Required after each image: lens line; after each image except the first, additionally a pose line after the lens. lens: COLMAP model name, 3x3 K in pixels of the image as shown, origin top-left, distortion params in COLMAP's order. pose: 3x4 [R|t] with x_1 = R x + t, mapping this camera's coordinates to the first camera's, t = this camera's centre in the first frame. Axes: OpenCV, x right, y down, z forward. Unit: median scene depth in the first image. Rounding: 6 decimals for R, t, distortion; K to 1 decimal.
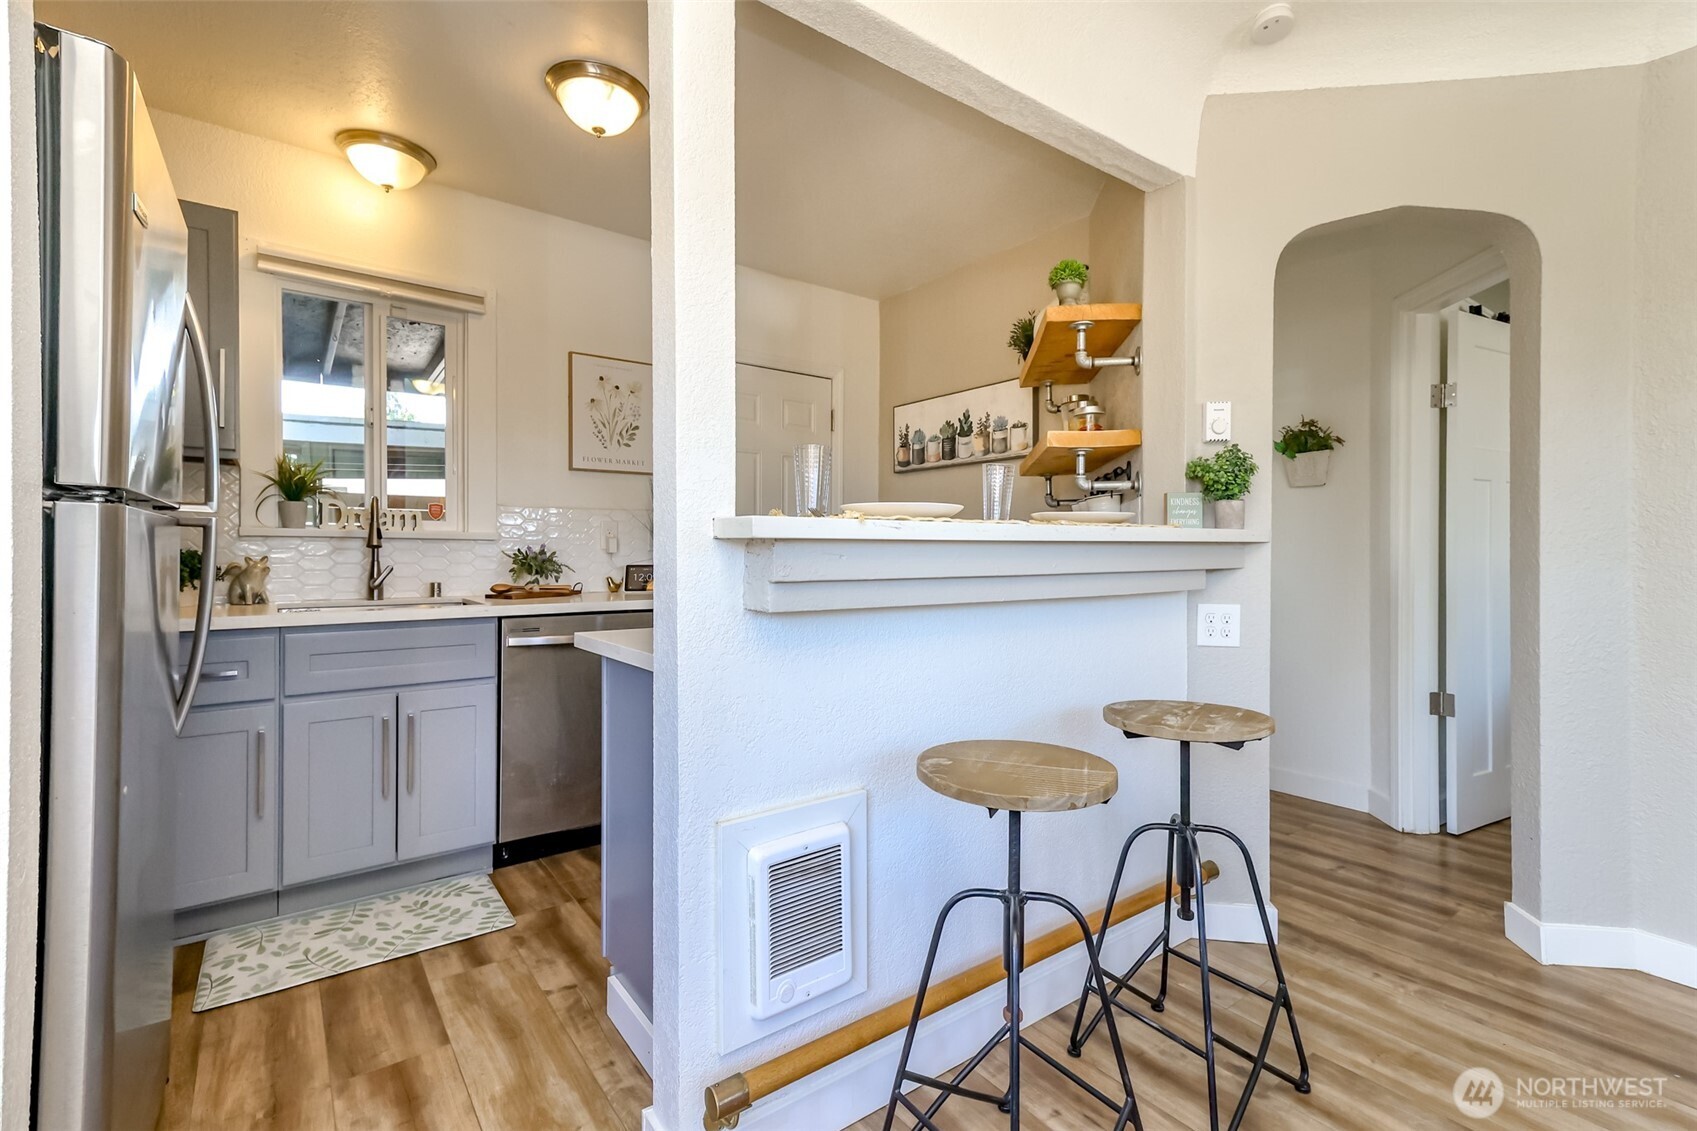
lens RADIAL K [[767.0, 0, 857.9], [0, 767.0, 557.1], [0, 0, 1]] dist [0.019309, 0.000255]
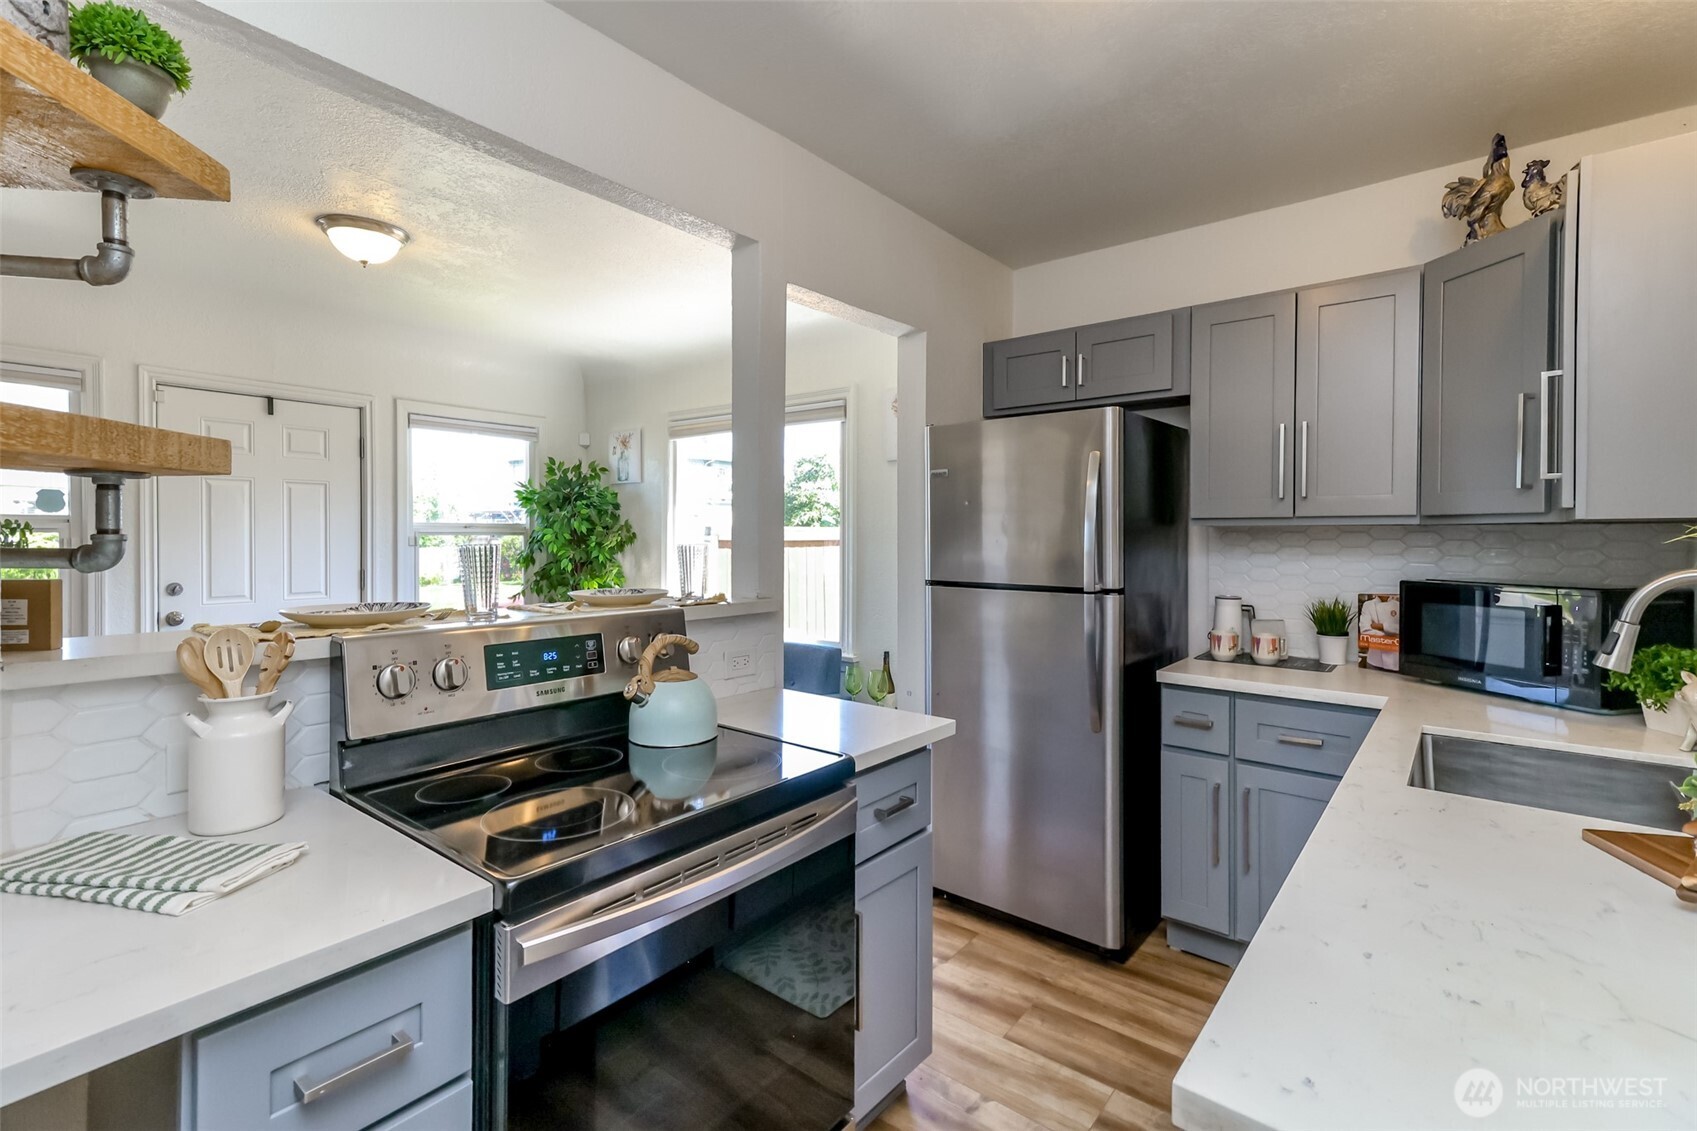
lens RADIAL K [[778.2, 0, 842.0], [0, 778.2, 547.8], [0, 0, 1]] dist [0.041171, -0.000061]
pose [[-0.971097, -0.002918, -0.238667, 0.005753], [-0.008361, 0.999727, 0.021796, -0.097624], [0.238538, 0.023162, -0.970857, 1.351893]]
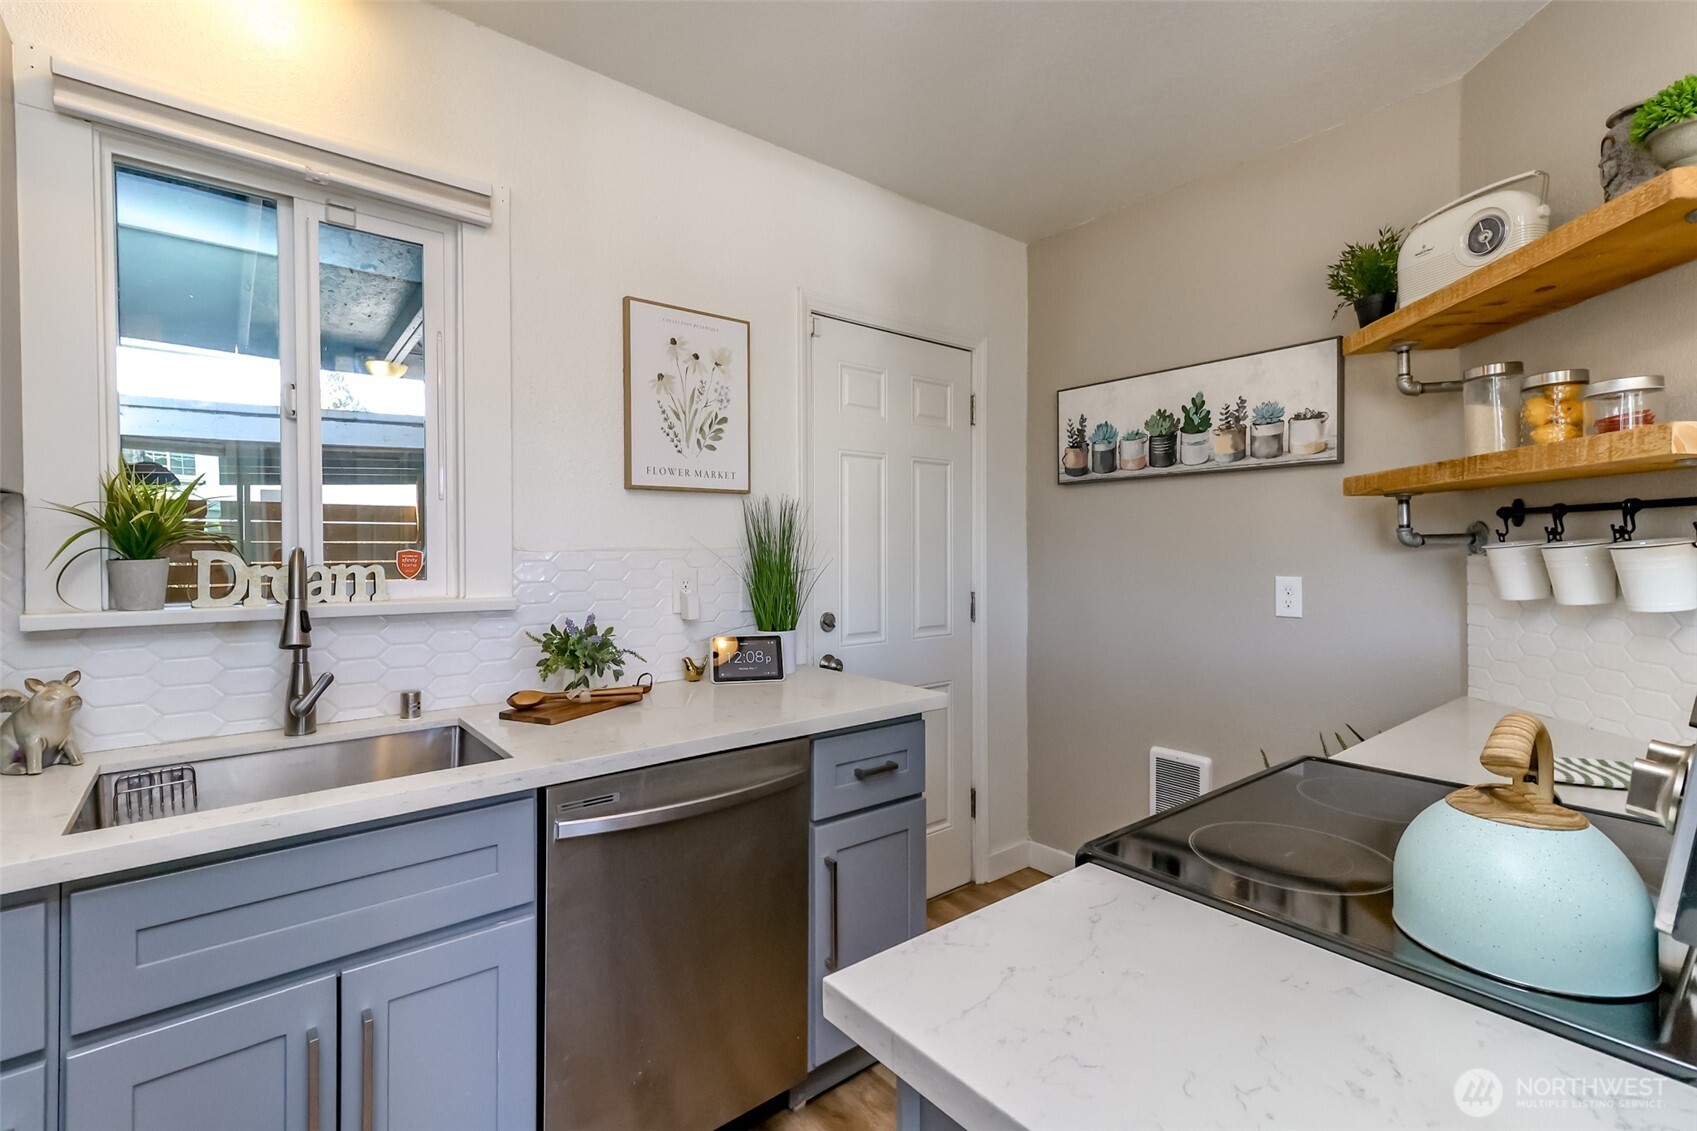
lens RADIAL K [[774.5, 0, 852.3], [0, 774.5, 558.5], [0, 0, 1]] dist [0.018994, 0.000420]
pose [[0.999432, -0.005882, 0.033170, -0.255305], [0.005641, 0.999957, 0.007330, -0.072222], [-0.033212, -0.007139, 0.999423, 0.440689]]
